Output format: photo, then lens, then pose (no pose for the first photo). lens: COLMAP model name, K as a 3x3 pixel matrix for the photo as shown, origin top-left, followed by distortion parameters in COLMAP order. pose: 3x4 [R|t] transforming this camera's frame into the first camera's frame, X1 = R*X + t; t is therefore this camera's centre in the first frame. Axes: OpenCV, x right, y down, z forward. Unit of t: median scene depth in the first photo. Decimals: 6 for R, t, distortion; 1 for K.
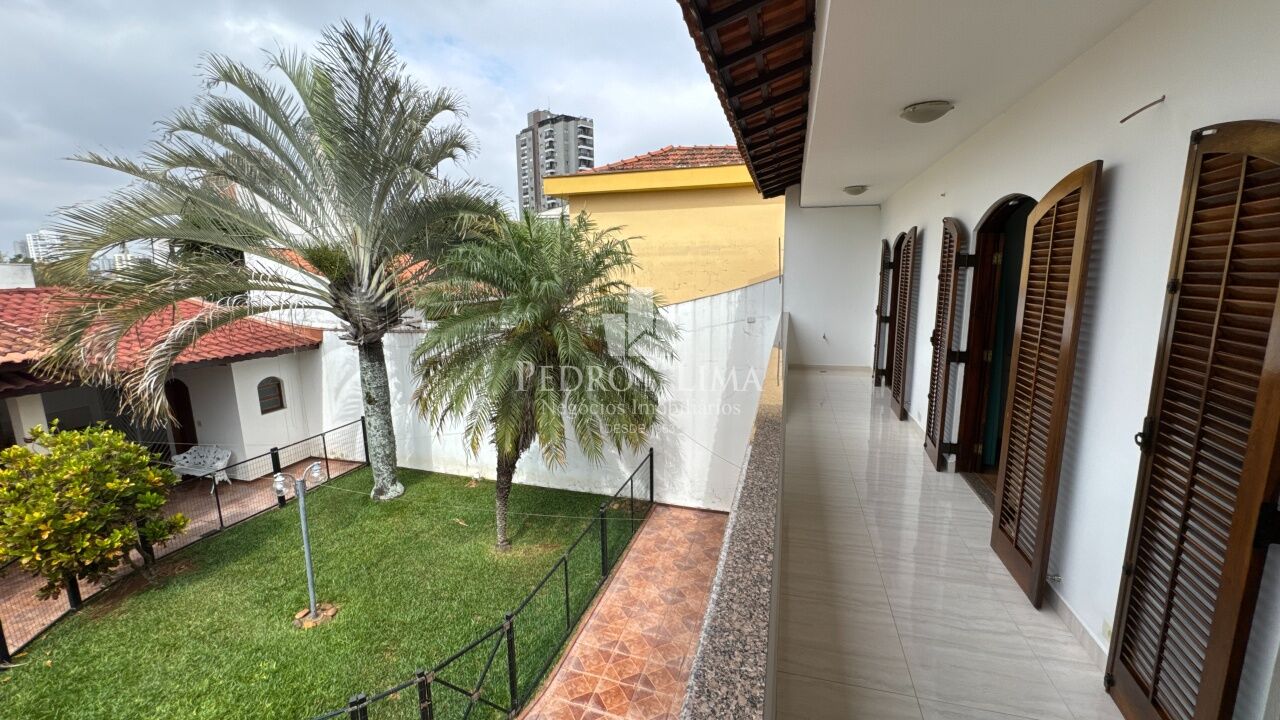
lens RADIAL K [[512.1, 0, 646.5], [0, 512.1, 360.9], [0, 0, 1]] dist [-0.004906, -0.000349]
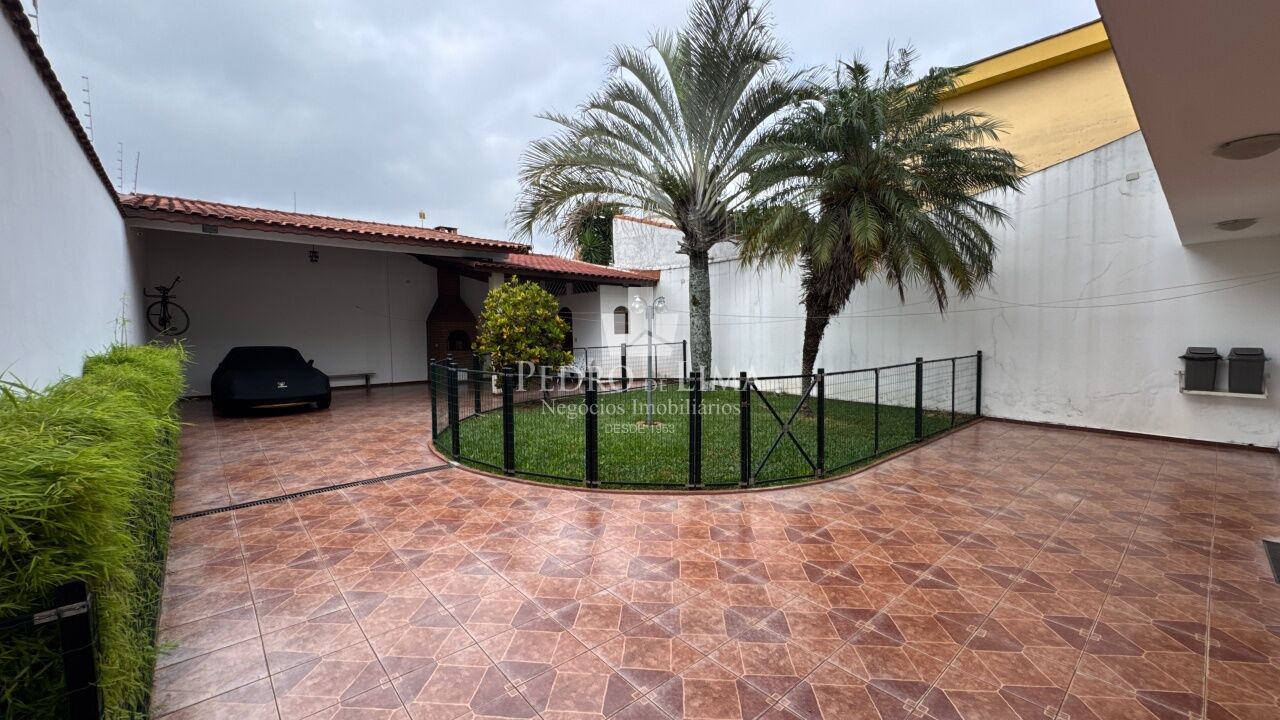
lens RADIAL K [[512.1, 0, 641.2], [0, 512.1, 355.3], [0, 0, 1]] dist [-0.004906, -0.000349]
pose [[0.843715, 0.024126, -0.536249, -0.009748], [-0.088973, 0.991457, -0.095381, 0.327462], [0.529366, 0.128186, 0.838654, -0.040033]]
